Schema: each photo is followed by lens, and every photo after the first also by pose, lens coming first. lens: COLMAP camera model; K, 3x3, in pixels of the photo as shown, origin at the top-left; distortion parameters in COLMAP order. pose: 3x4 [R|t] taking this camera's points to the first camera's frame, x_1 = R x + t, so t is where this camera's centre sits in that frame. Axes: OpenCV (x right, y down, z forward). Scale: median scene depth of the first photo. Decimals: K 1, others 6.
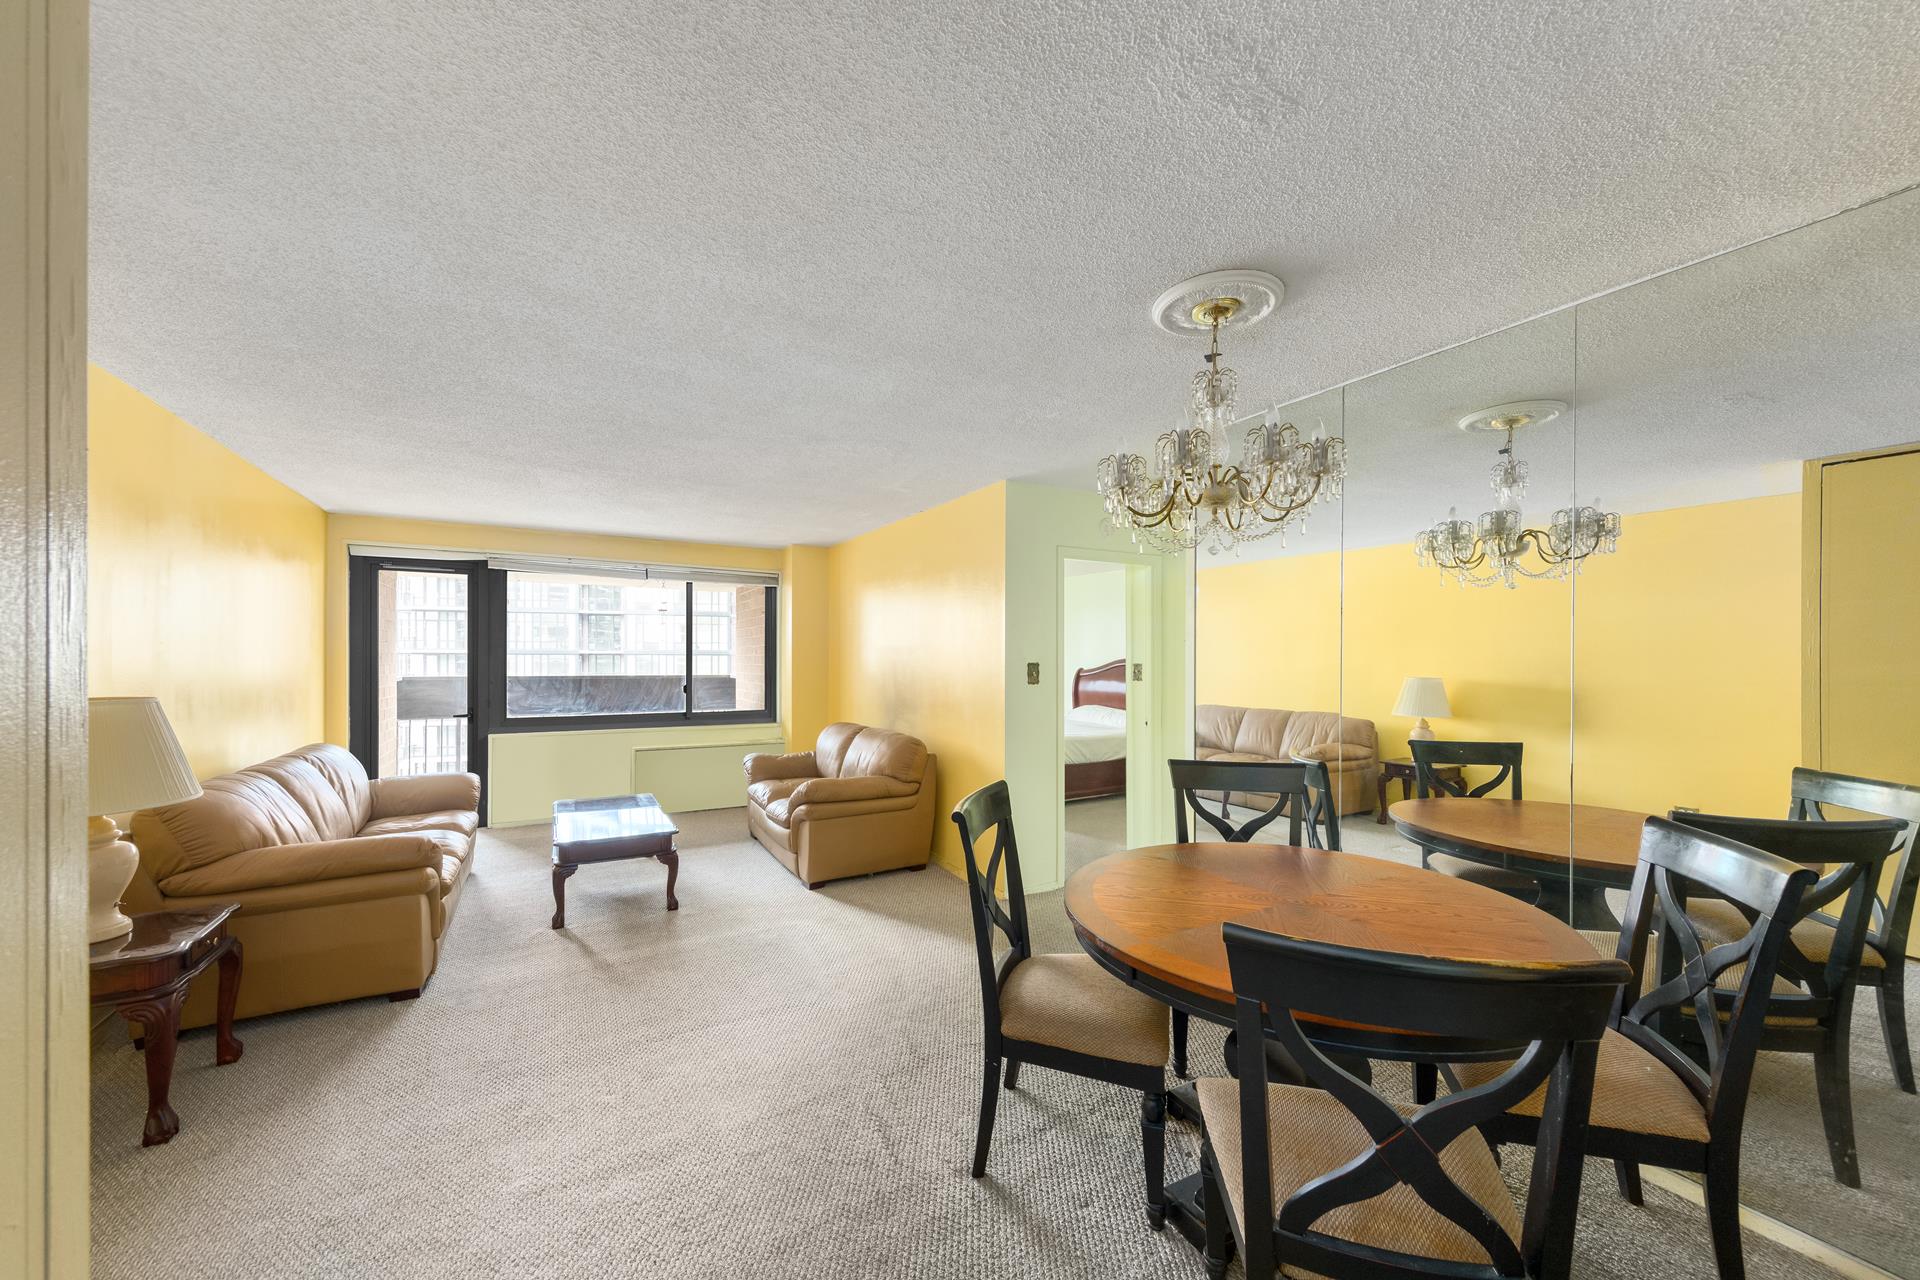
lens RADIAL K [[708.7, 0, 957.8], [0, 708.7, 657.2], [0, 0, 1]] dist [-0.000063, 0.000017]
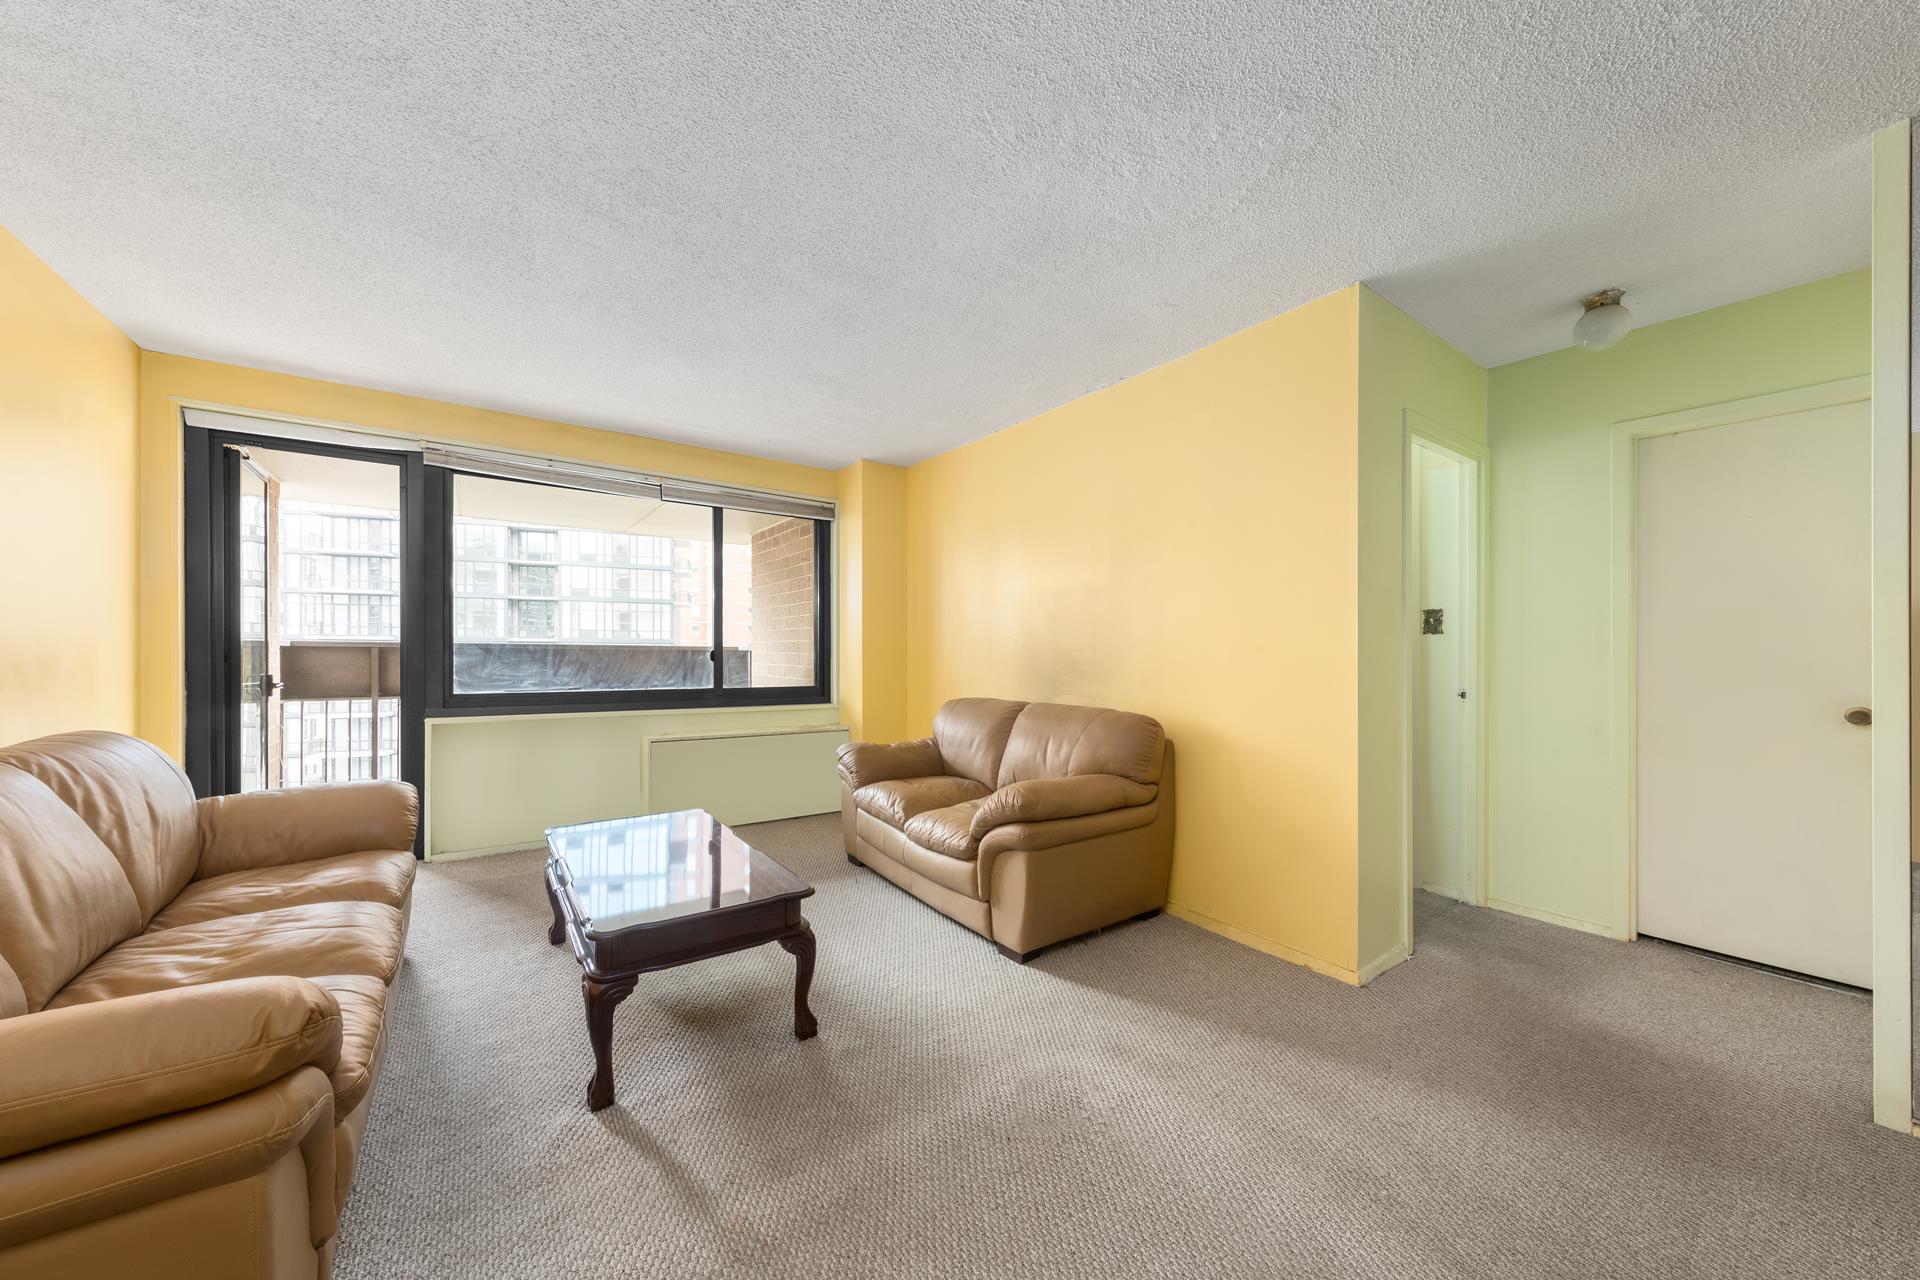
lens RADIAL K [[685.8, 0, 960.4], [0, 685.8, 644.4], [0, 0, 1]] dist [0.000378, 0.000000]
pose [[0.995453, 0.000294, 0.095255, -0.251402], [0.000178, 0.999988, -0.004954, 0.047450], [-0.095256, 0.004949, 0.995441, 0.350713]]
